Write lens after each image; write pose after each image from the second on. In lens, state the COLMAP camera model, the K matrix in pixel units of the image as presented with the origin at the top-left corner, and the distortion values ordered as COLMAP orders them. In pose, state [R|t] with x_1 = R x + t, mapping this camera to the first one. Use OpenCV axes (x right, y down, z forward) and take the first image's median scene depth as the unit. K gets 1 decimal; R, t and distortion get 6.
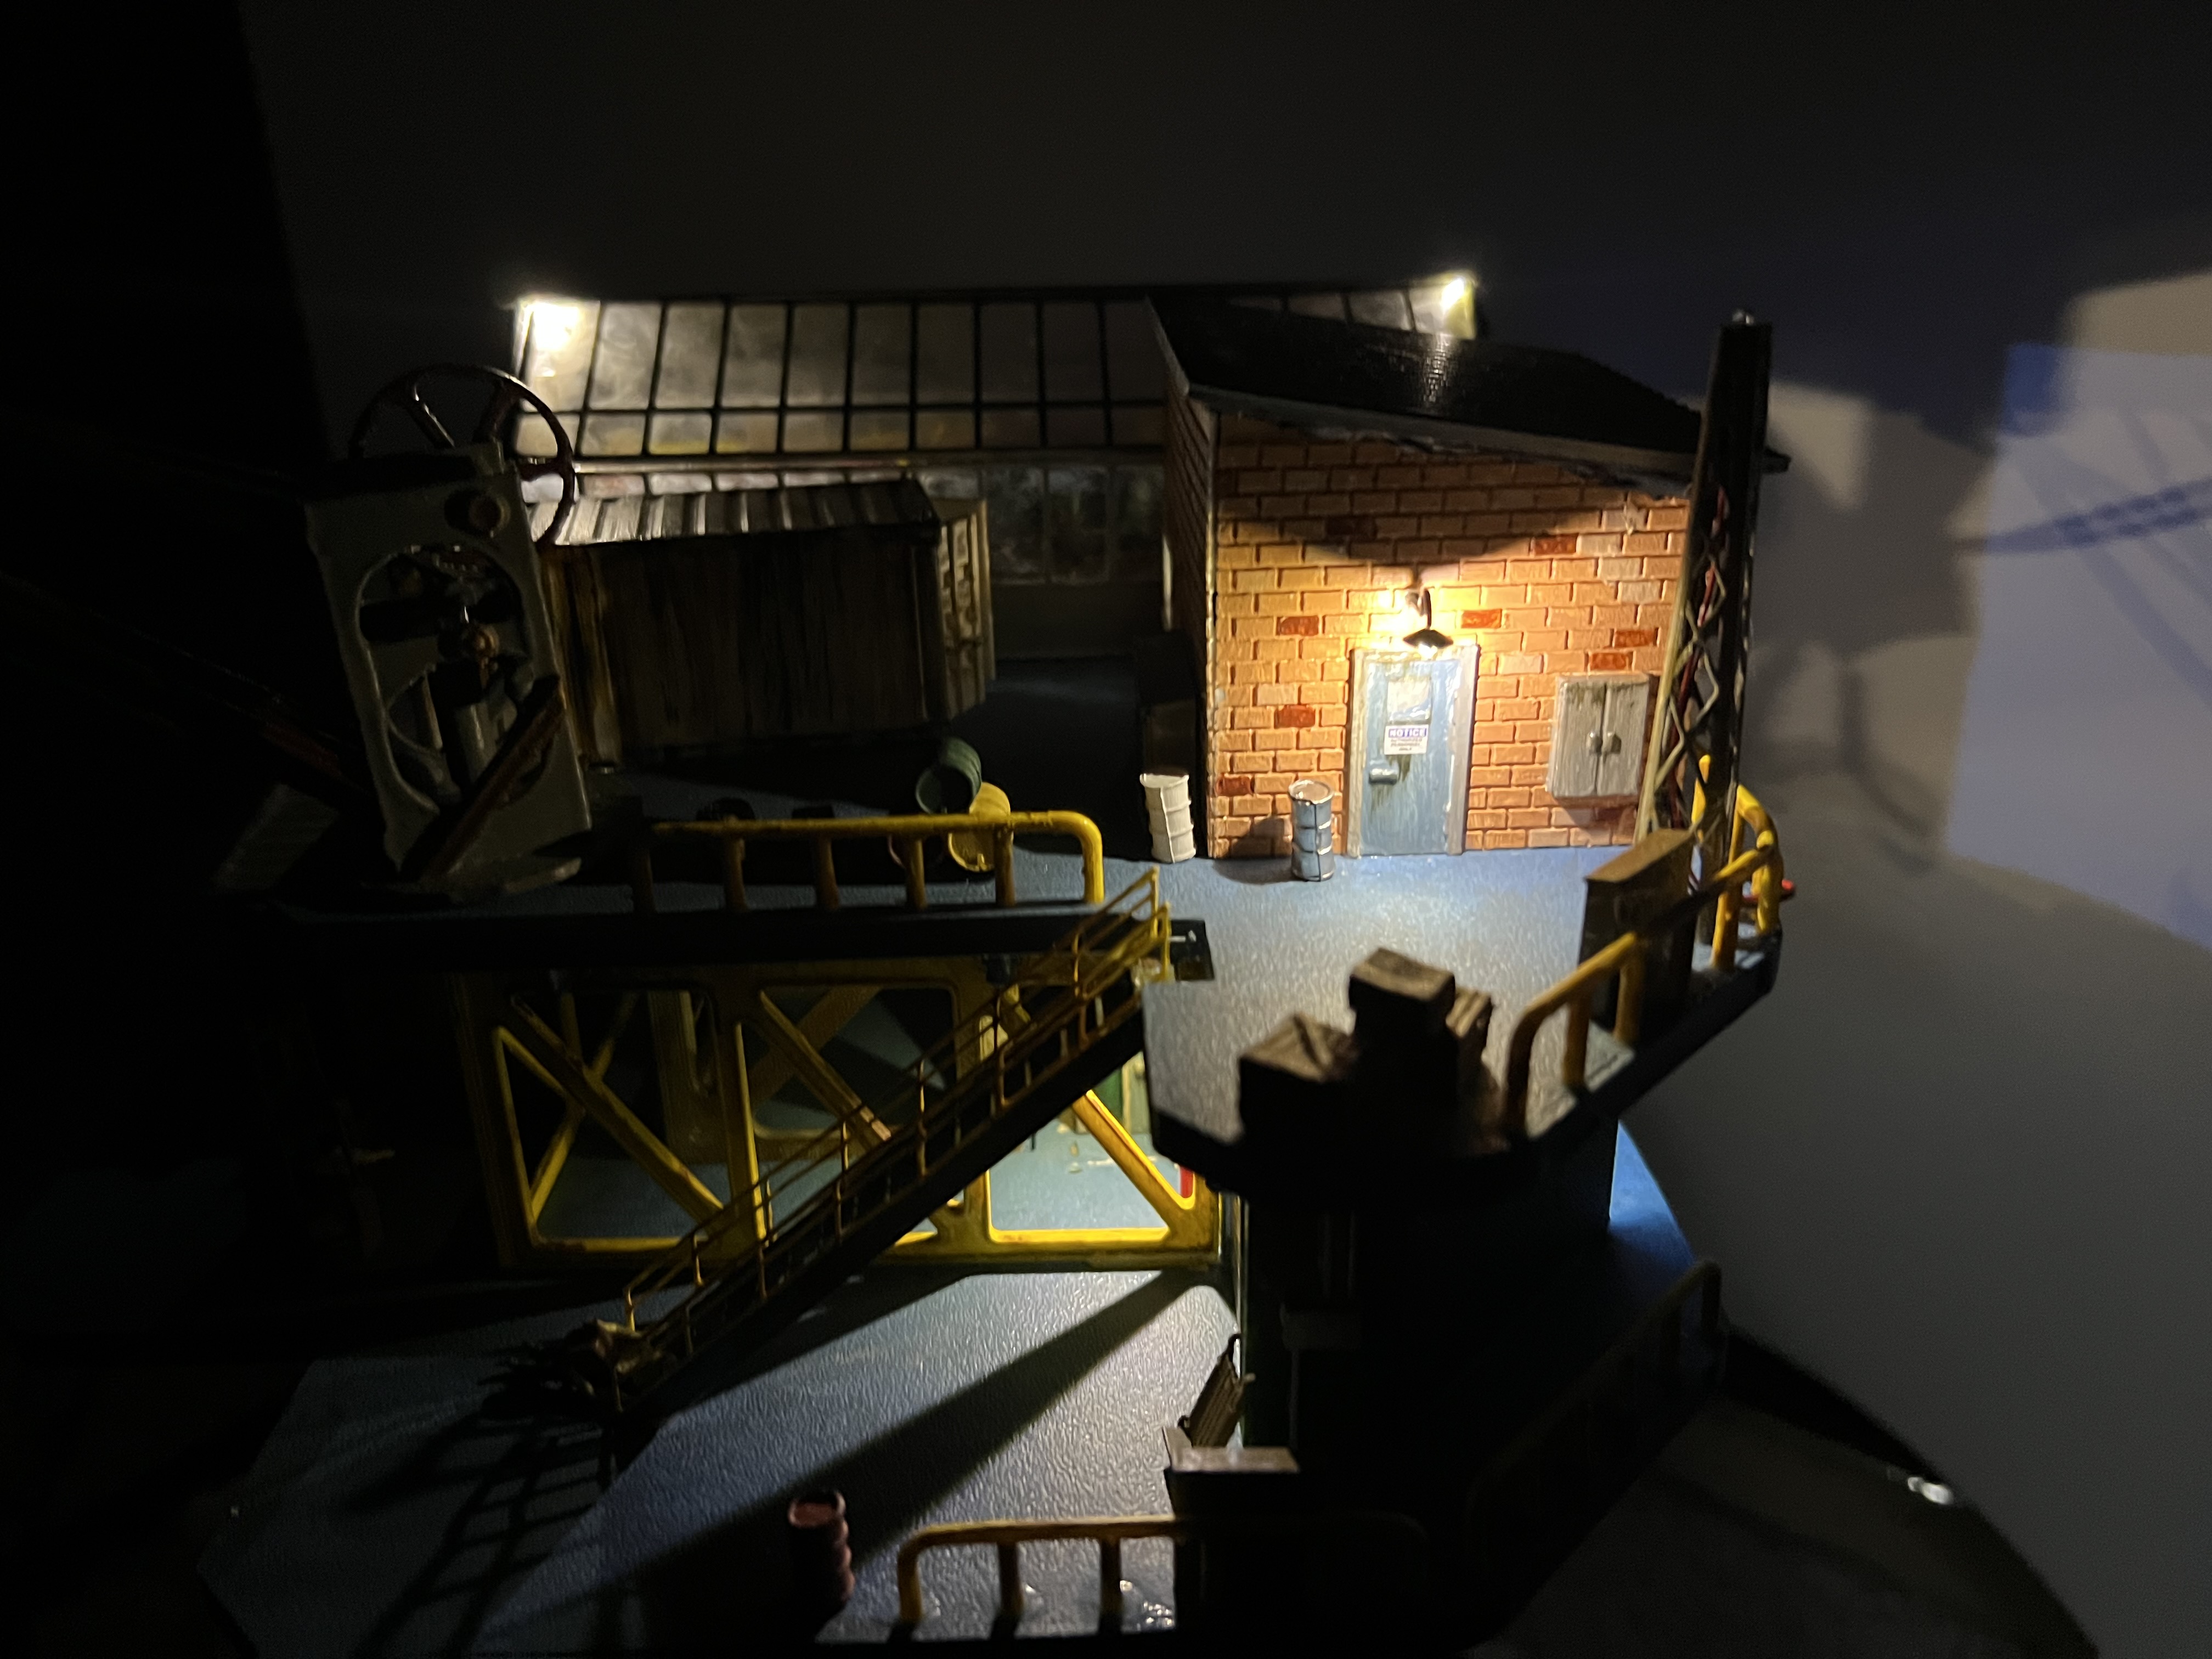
lens RADIAL K [[2602.3, 0, 1106.0], [0, 2602.3, 829.5], [0, 0, 1]] dist [0.185741, -0.011415]
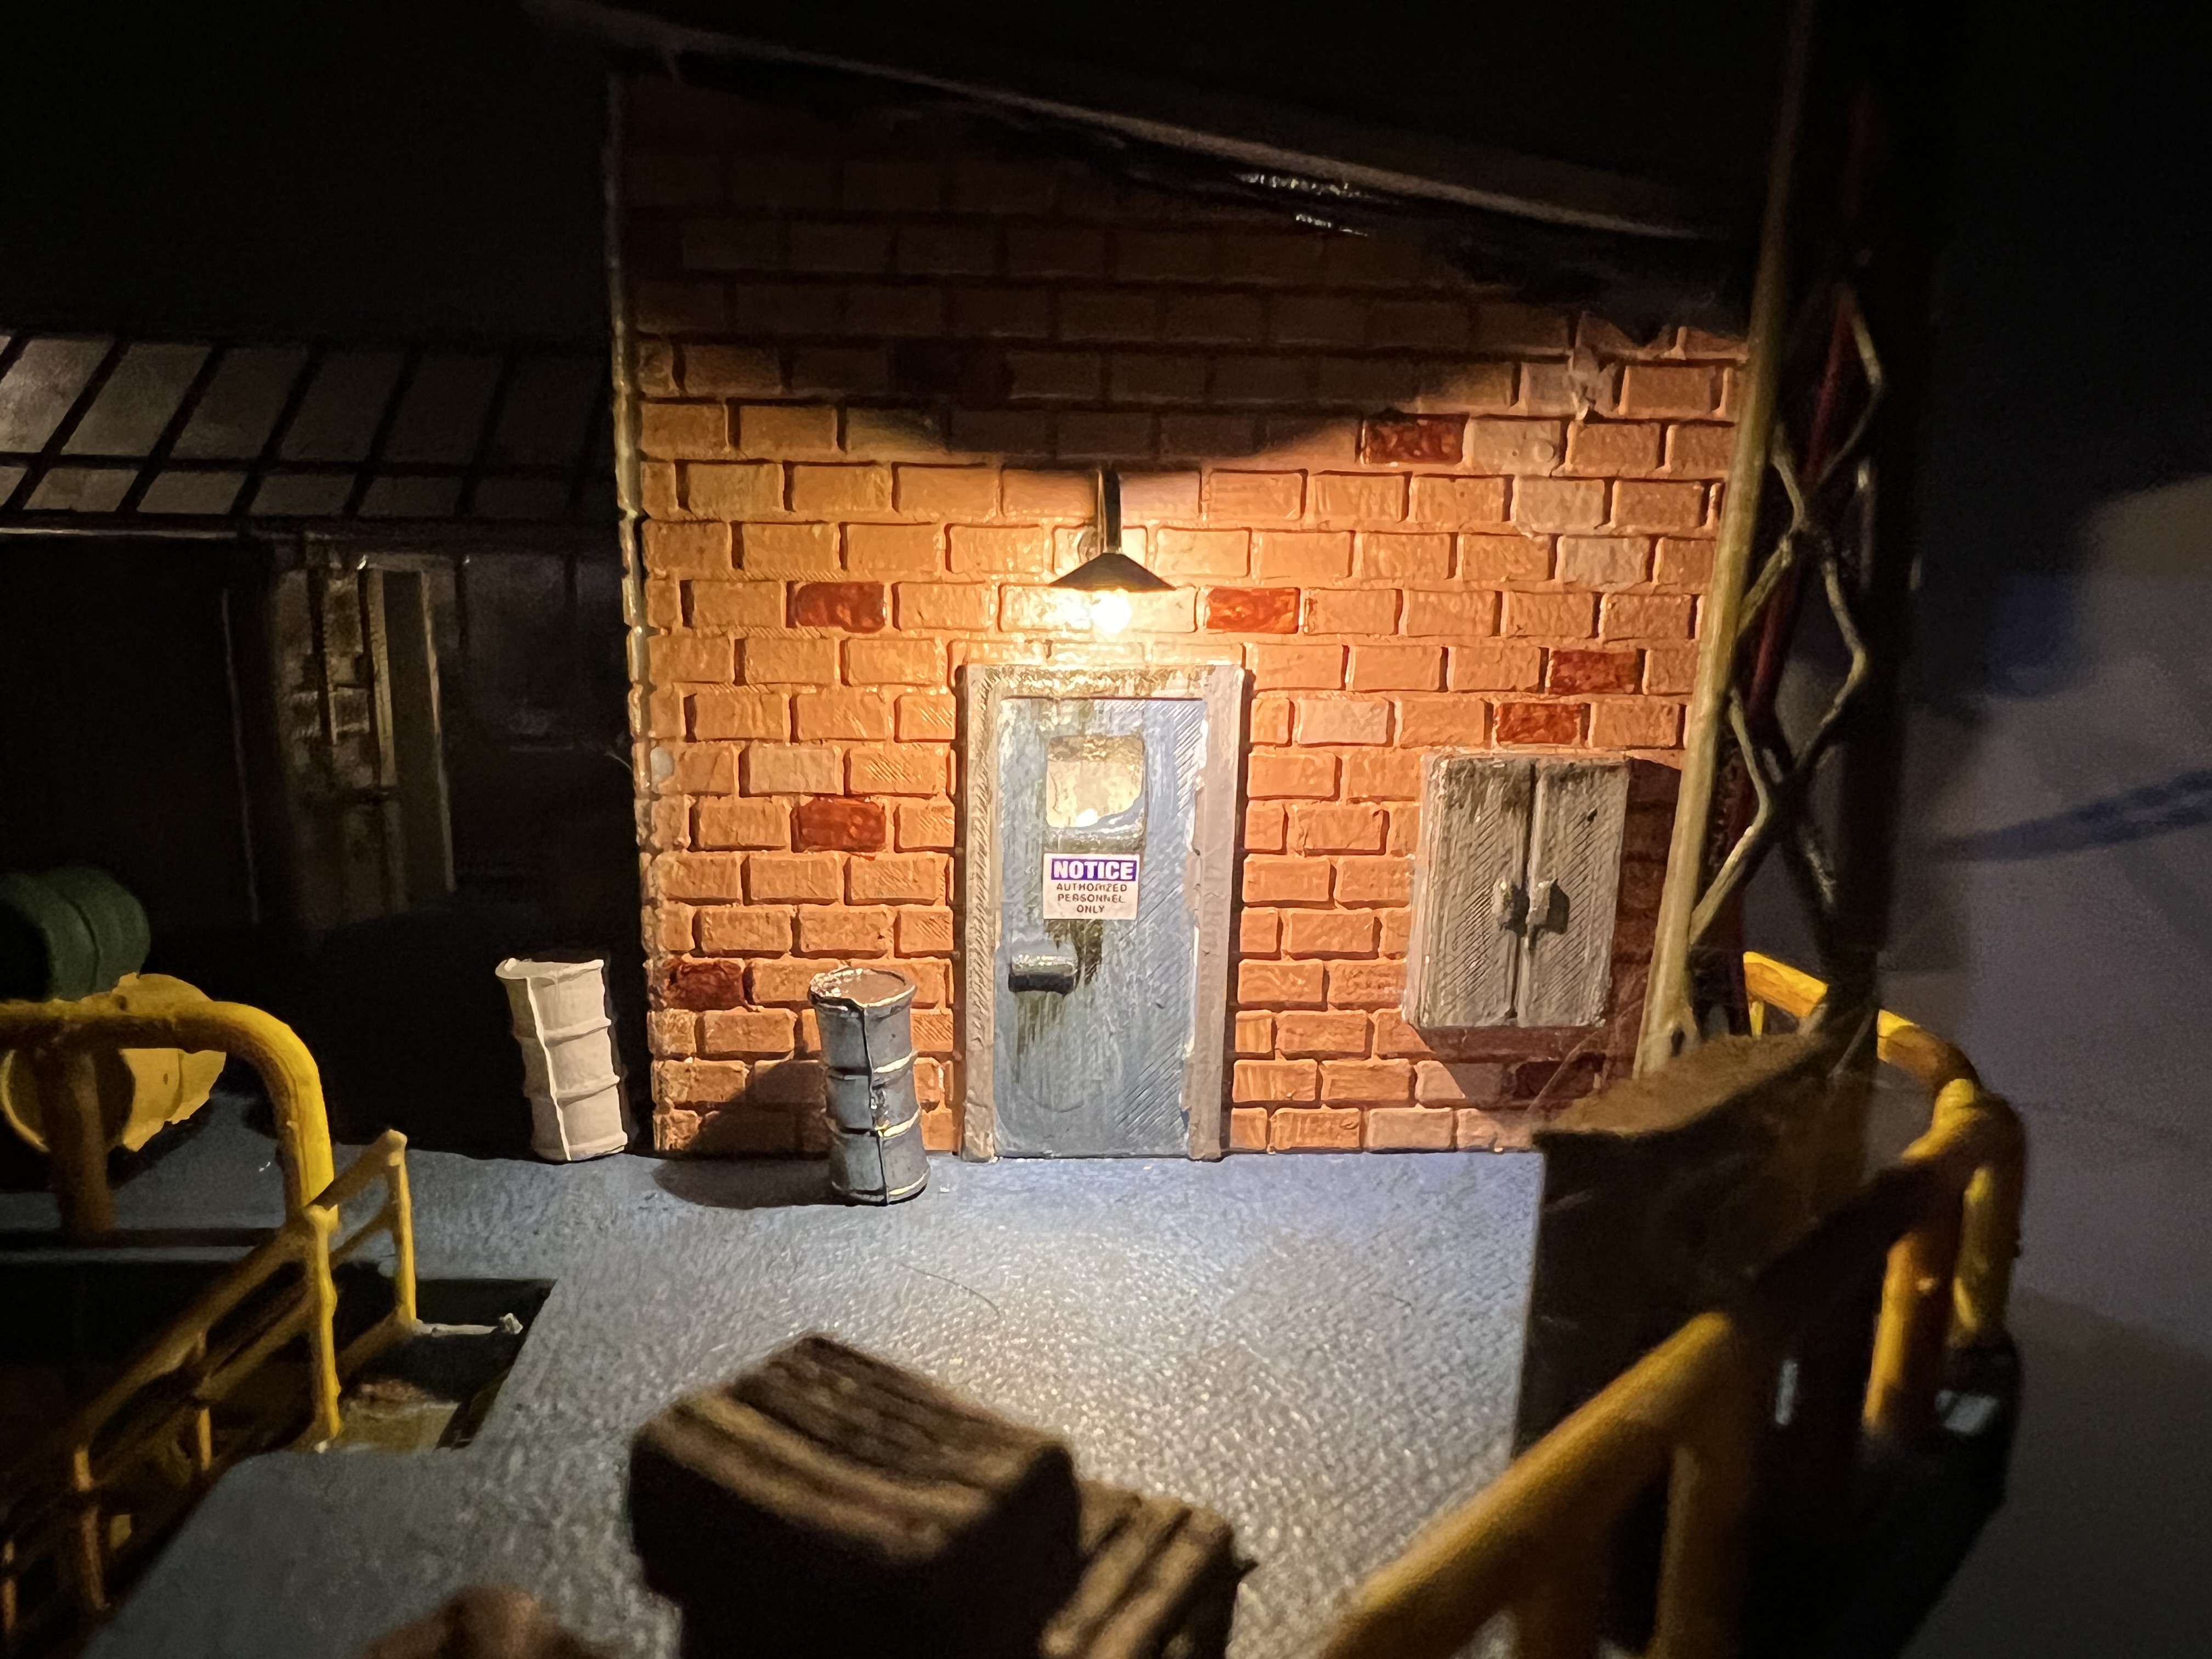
lens RADIAL K [[2152.5, 0, 1034.1], [0, 2152.5, 830.7], [0, 0, 1]] dist [0.074817, -0.000313]
pose [[0.999777, 0.021035, -0.001649, 0.106661], [-0.020926, 0.978487, -0.205242, 0.032252], [-0.002704, 0.205231, 0.978710, 0.642444]]
